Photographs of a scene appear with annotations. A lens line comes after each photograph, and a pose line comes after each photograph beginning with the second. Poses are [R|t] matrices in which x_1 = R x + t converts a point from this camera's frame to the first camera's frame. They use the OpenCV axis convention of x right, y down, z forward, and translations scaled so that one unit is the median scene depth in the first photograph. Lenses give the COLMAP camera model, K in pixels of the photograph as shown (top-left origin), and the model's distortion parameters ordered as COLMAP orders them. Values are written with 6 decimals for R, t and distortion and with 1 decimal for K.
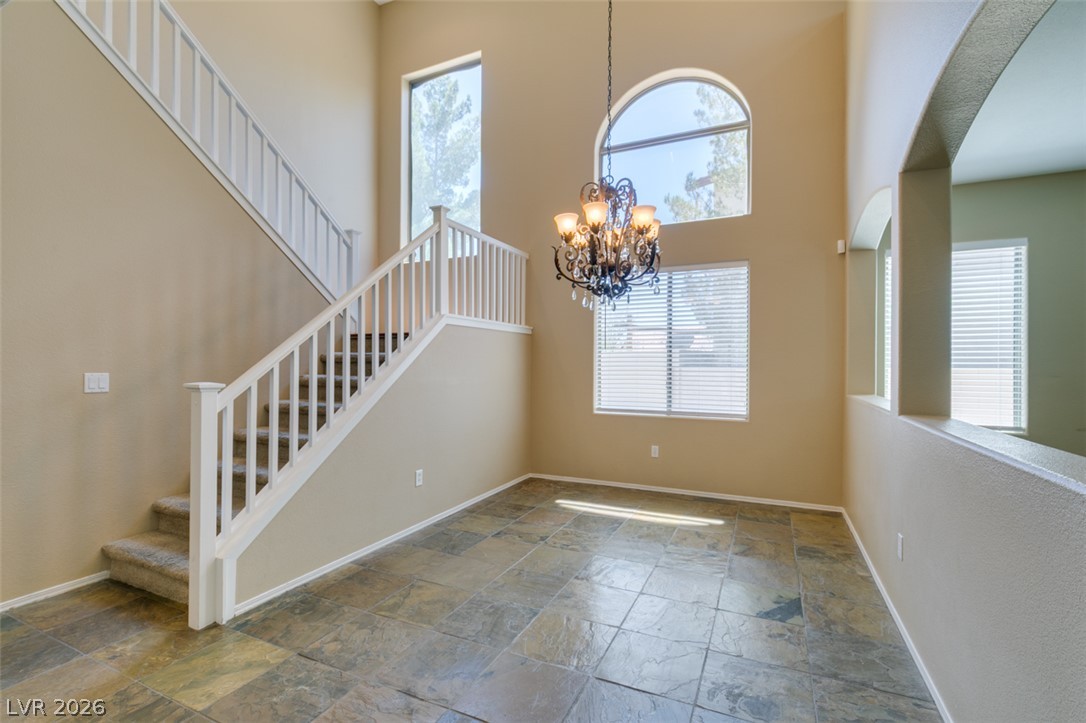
lens RADIAL K [[490.9, 0, 539.4], [0, 490.9, 362.3], [0, 0, 1]] dist [0.002208, -0.001126]
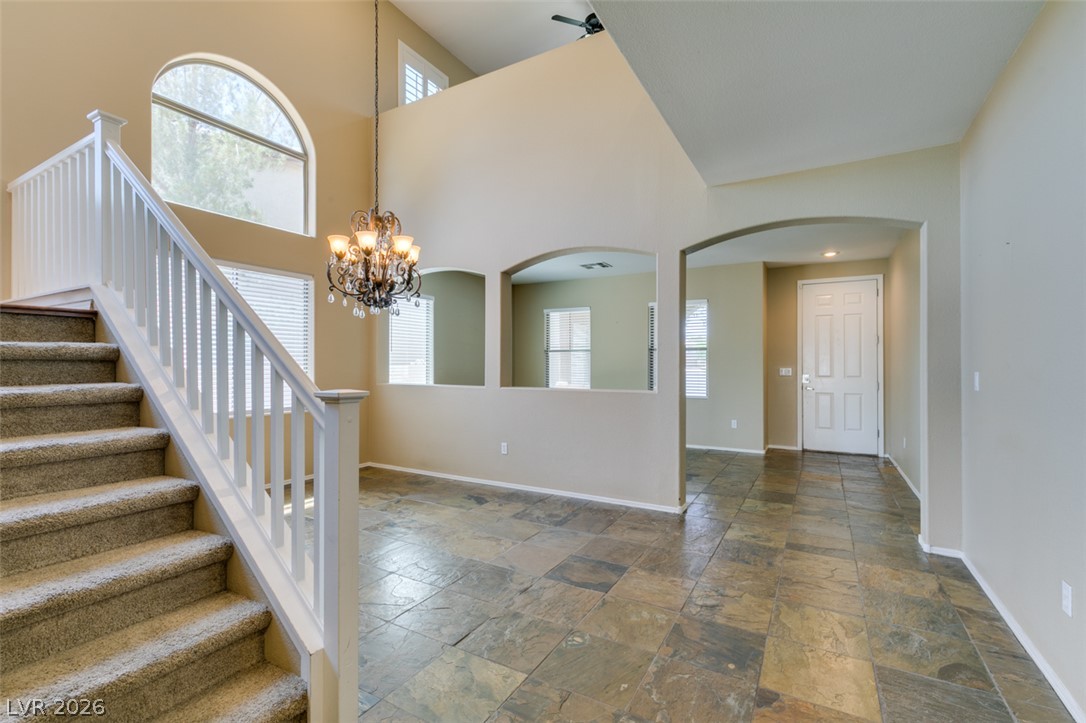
lens RADIAL K [[490.9, 0, 539.4], [0, 490.9, 362.3], [0, 0, 1]] dist [0.002208, -0.001126]
pose [[0.085187, -0.004776, 0.996354, -1.023746], [-0.001345, 0.999987, 0.004908, -0.009295], [-0.996364, -0.001758, 0.085179, 0.494729]]
